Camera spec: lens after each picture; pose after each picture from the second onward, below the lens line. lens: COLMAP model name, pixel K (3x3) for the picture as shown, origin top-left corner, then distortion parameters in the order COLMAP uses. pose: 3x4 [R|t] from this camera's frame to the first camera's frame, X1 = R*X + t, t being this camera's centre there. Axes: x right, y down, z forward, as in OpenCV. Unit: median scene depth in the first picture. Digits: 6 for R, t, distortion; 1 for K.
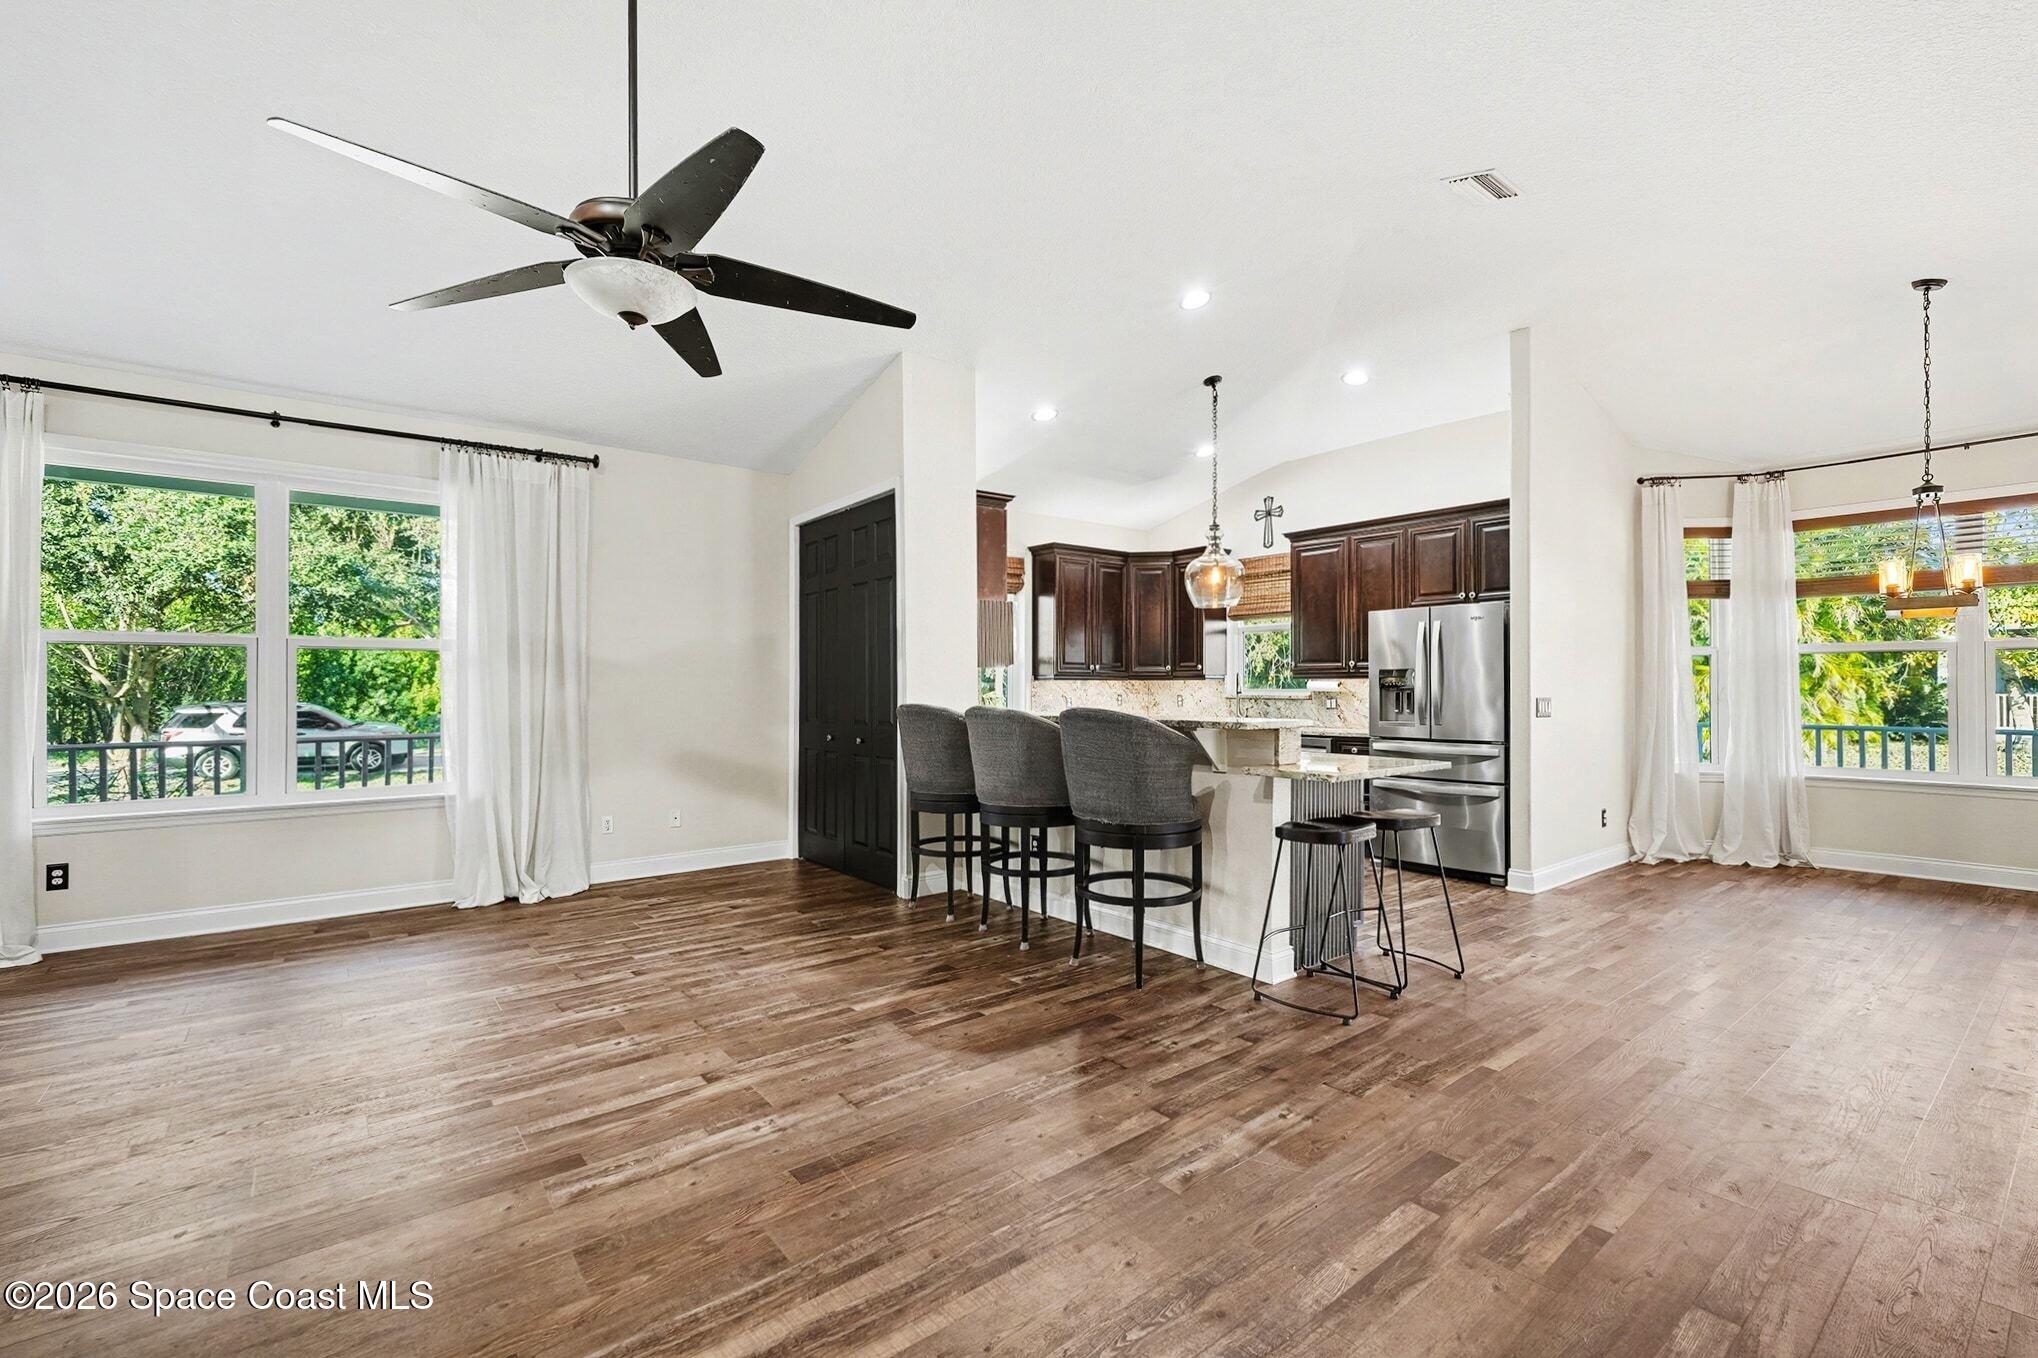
lens RADIAL K [[880.2, 0, 1039.7], [0, 880.2, 686.8], [0, 0, 1]] dist [0.008585, -0.000036]
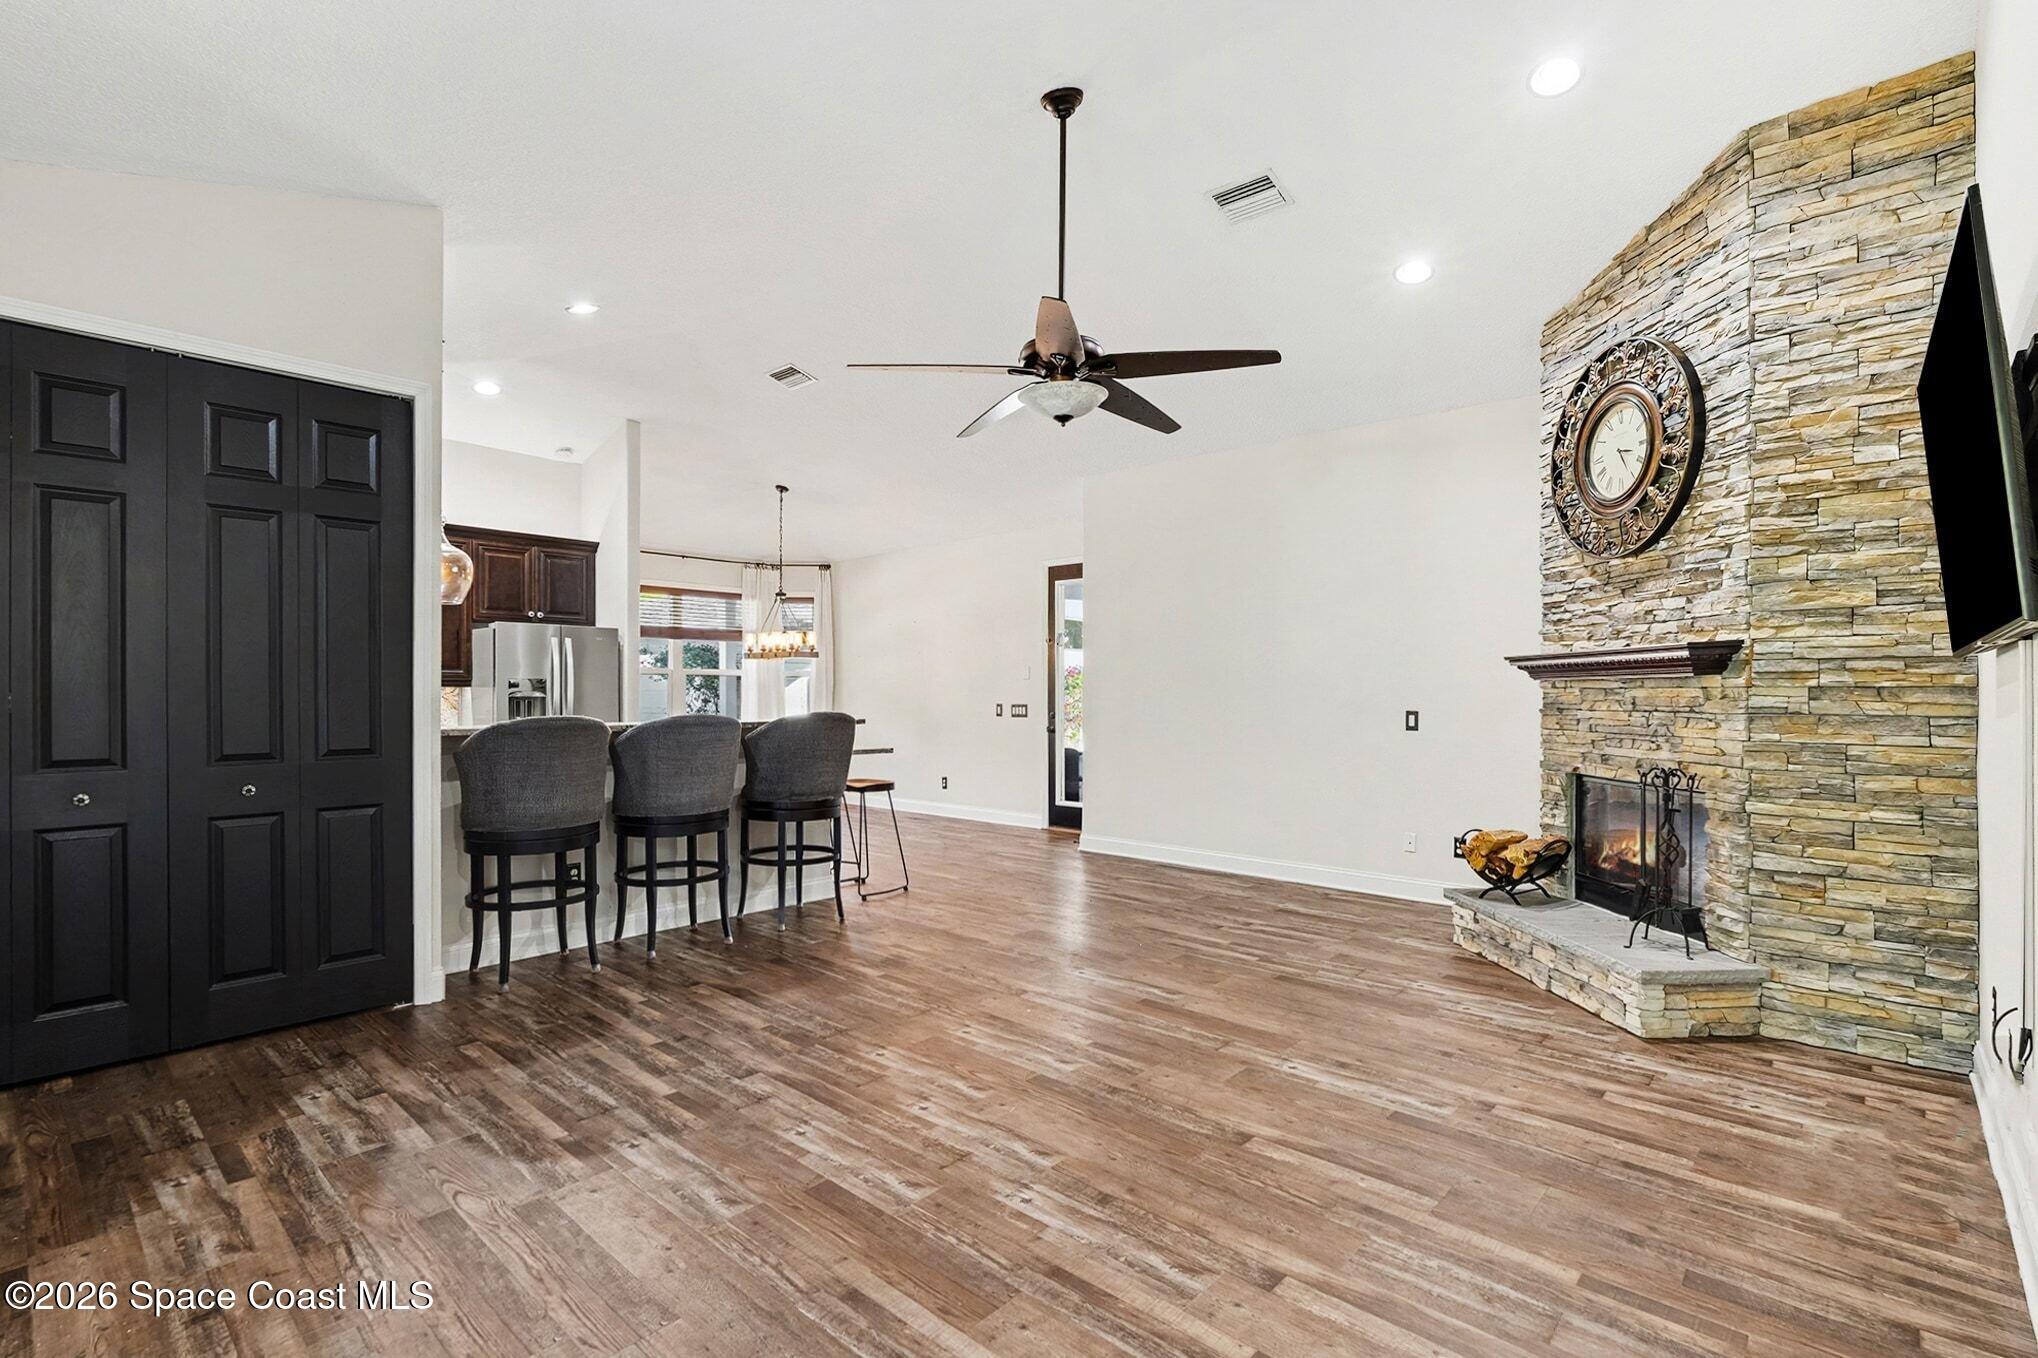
lens RADIAL K [[967.4, 0, 1022.4], [0, 967.4, 688.7], [0, 0, 1]] dist [0.012233, -0.000331]
pose [[-0.169025, 0.008419, 0.985576, -1.455491], [-0.001628, 0.999960, -0.008821, 0.005517], [-0.985610, -0.003096, -0.169005, 1.013136]]
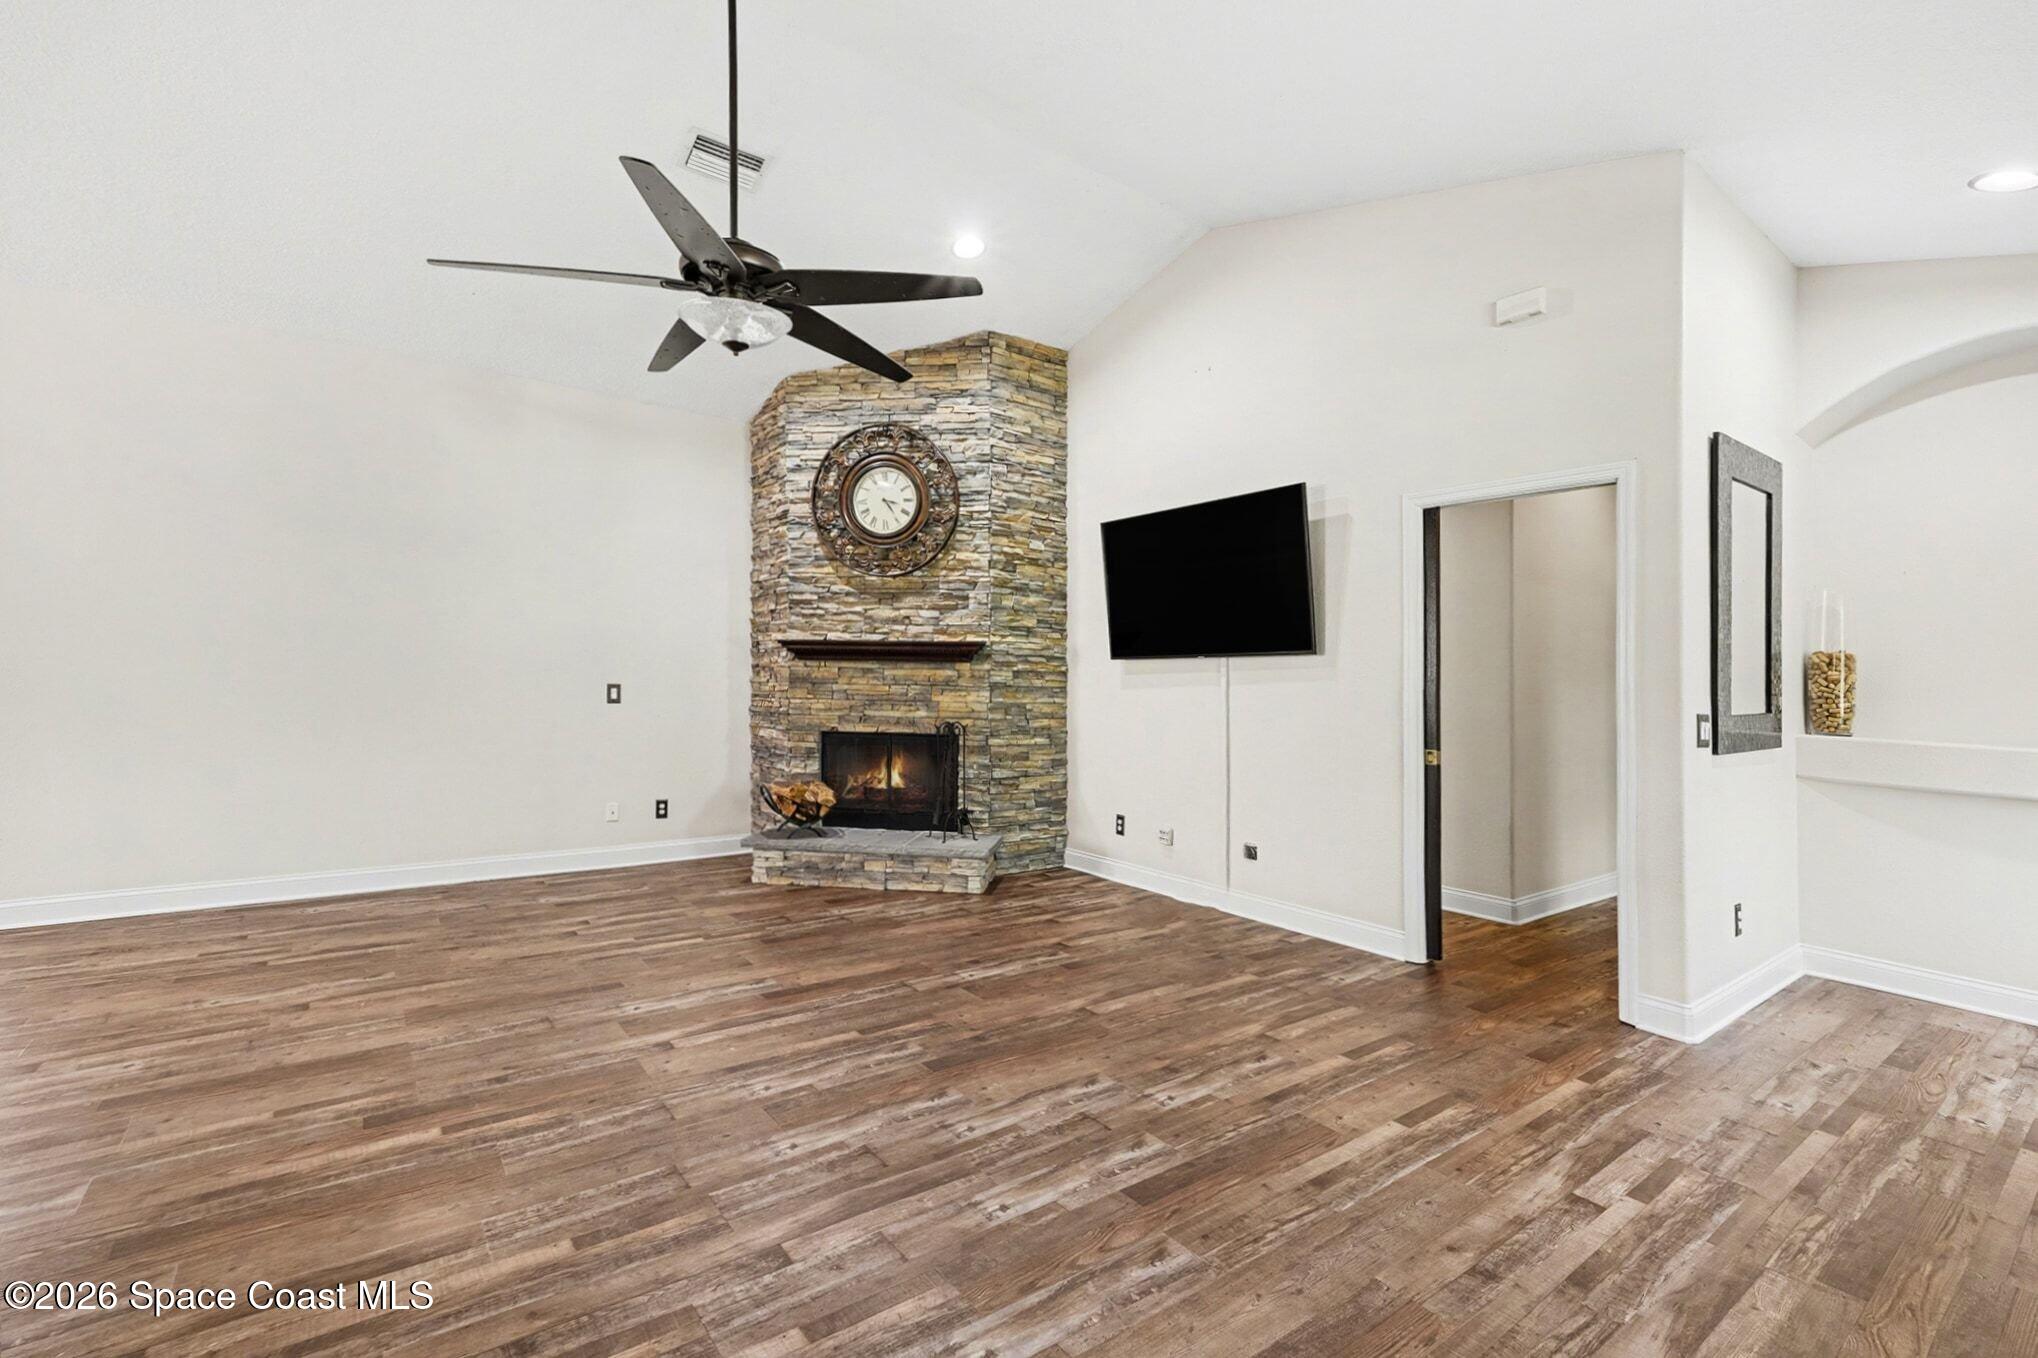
lens RADIAL K [[880.2, 0, 1039.7], [0, 880.2, 686.8], [0, 0, 1]] dist [0.008585, -0.000036]
pose [[-0.999667, -0.014606, 0.021282, -0.672289], [-0.014440, 0.999864, 0.007941, 0.008825], [-0.021395, 0.007631, -0.999742, 1.643442]]
